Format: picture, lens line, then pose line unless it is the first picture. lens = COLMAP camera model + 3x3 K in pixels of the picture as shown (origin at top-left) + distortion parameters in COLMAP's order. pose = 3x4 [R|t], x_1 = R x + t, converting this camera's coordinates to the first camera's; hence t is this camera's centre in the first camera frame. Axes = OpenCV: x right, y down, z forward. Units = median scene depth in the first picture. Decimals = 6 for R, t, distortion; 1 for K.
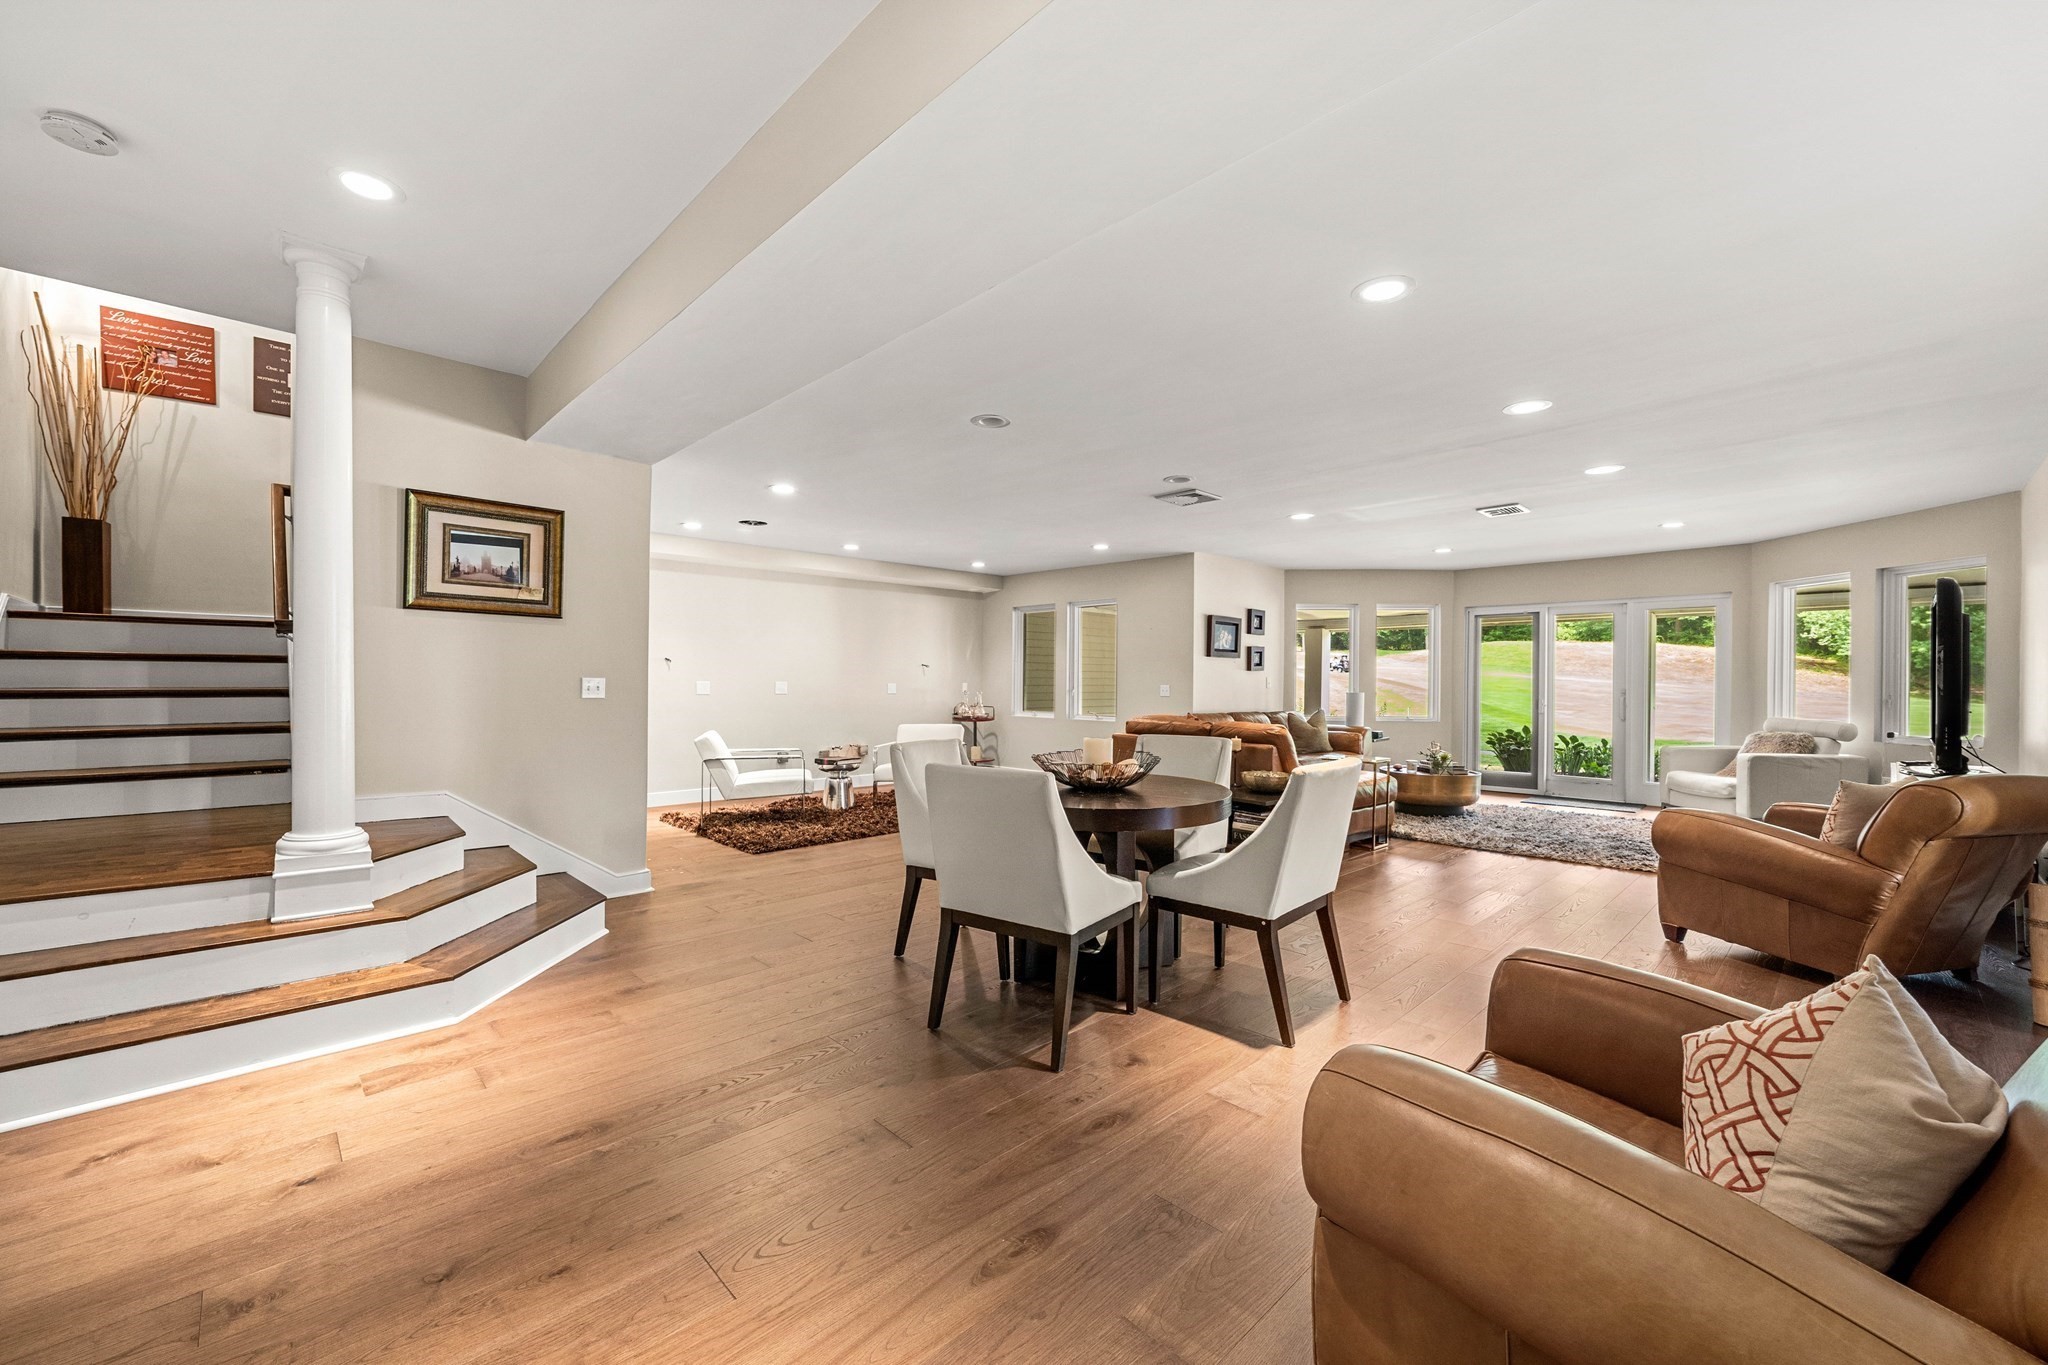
lens RADIAL K [[789.4, 0, 1022.9], [0, 789.4, 687.0], [0, 0, 1]] dist [-0.001532, -0.000351]
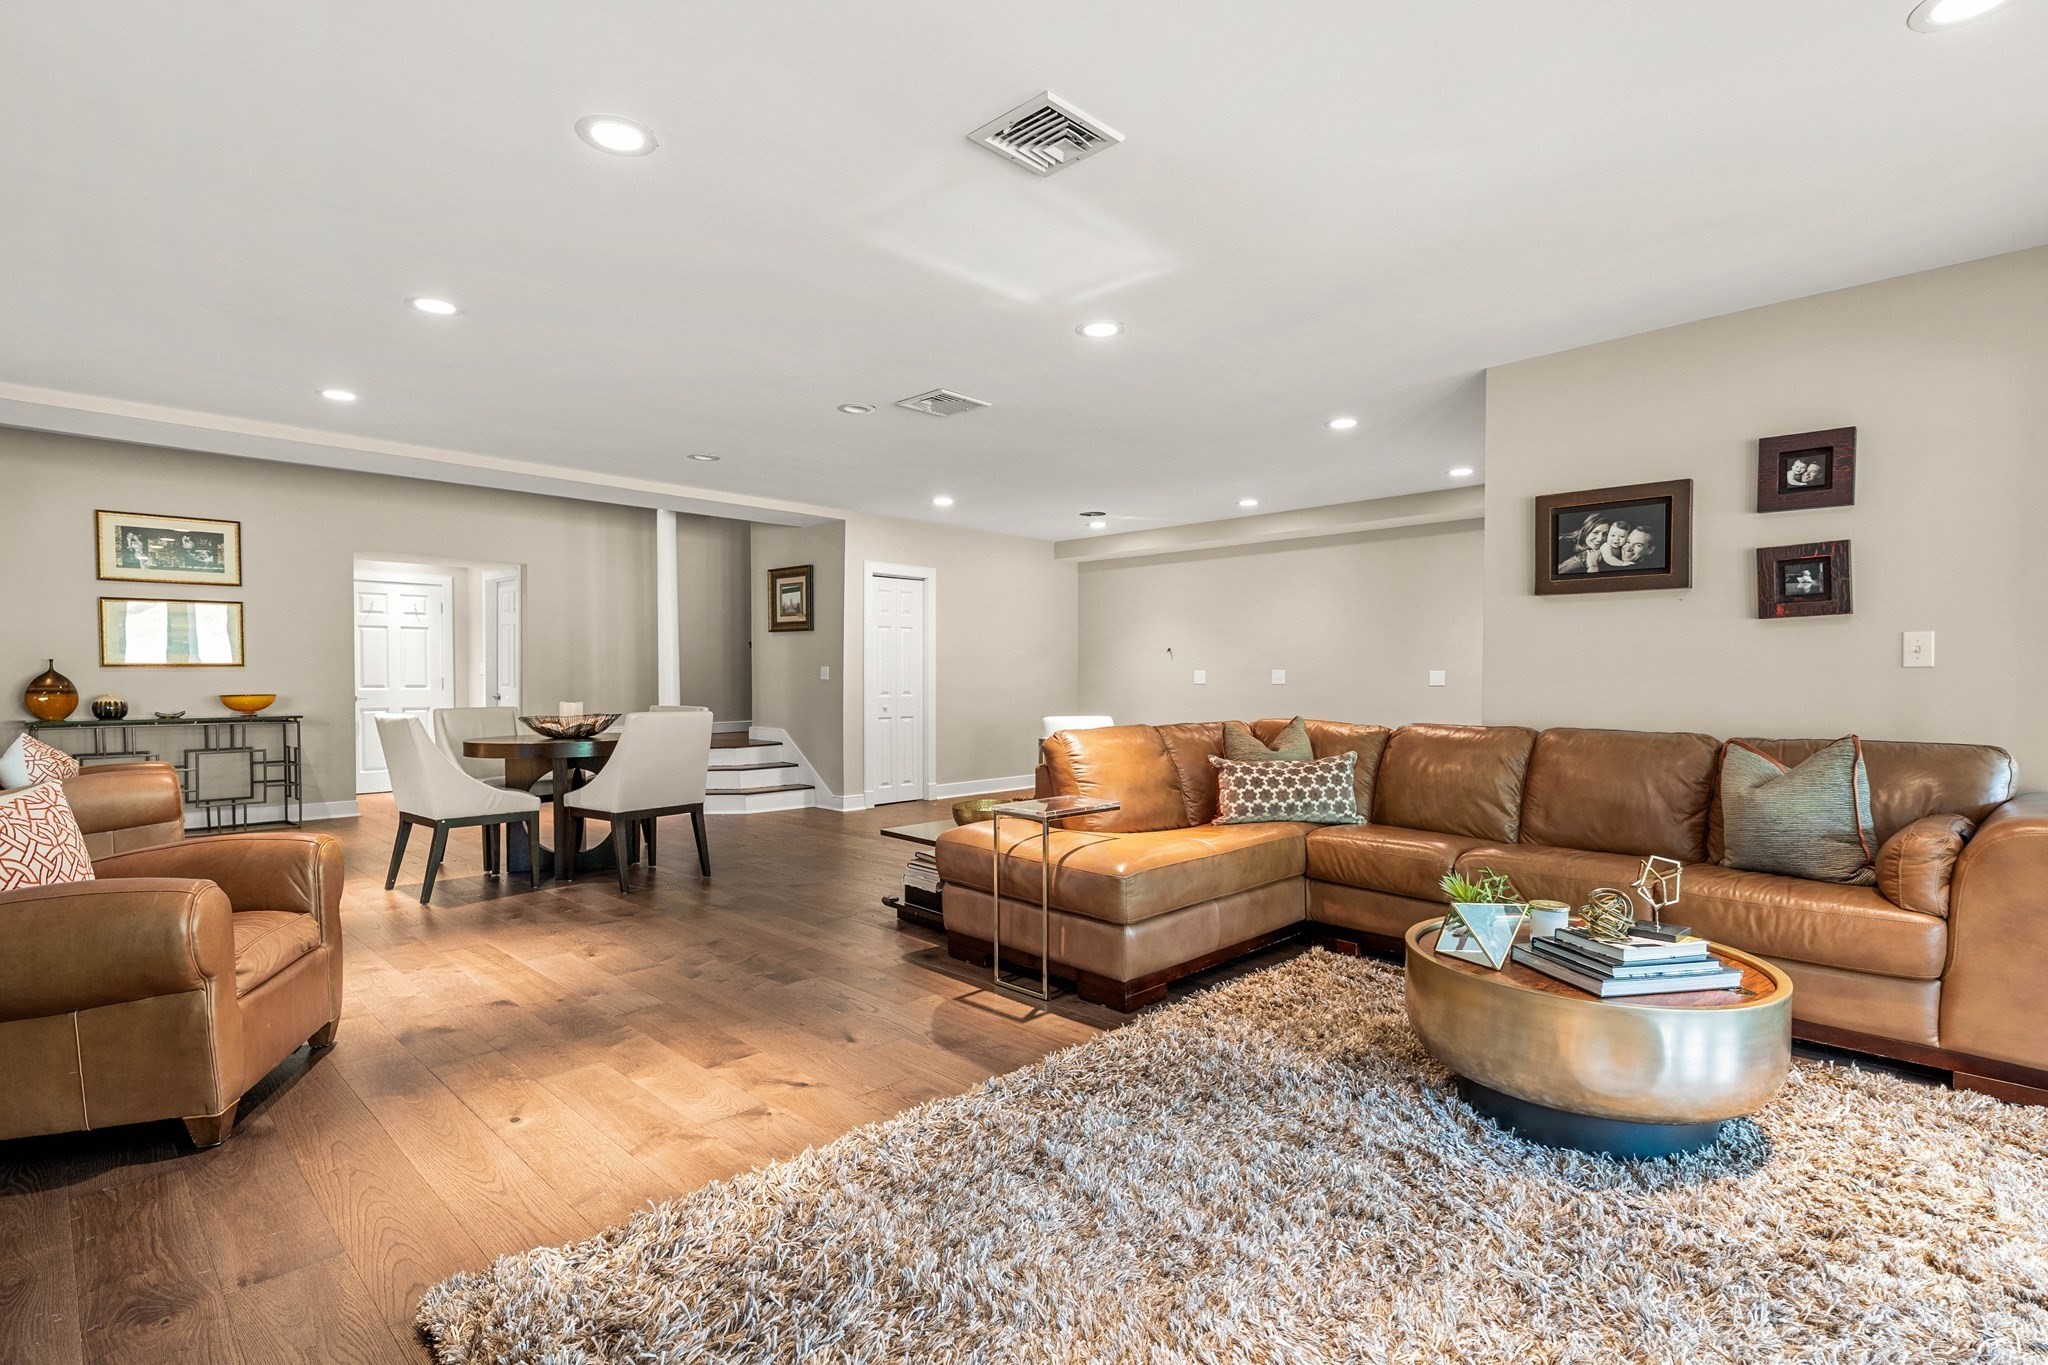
lens RADIAL K [[1008.3, 0, 1025.6], [0, 1008.3, 681.9], [0, 0, 1]] dist [0.003655, 0.000411]
pose [[0.029173, 0.000964, -0.999574, 0.754337], [-0.001970, 0.999998, 0.000907, 0.005574], [0.999572, 0.001942, 0.029175, 0.716930]]
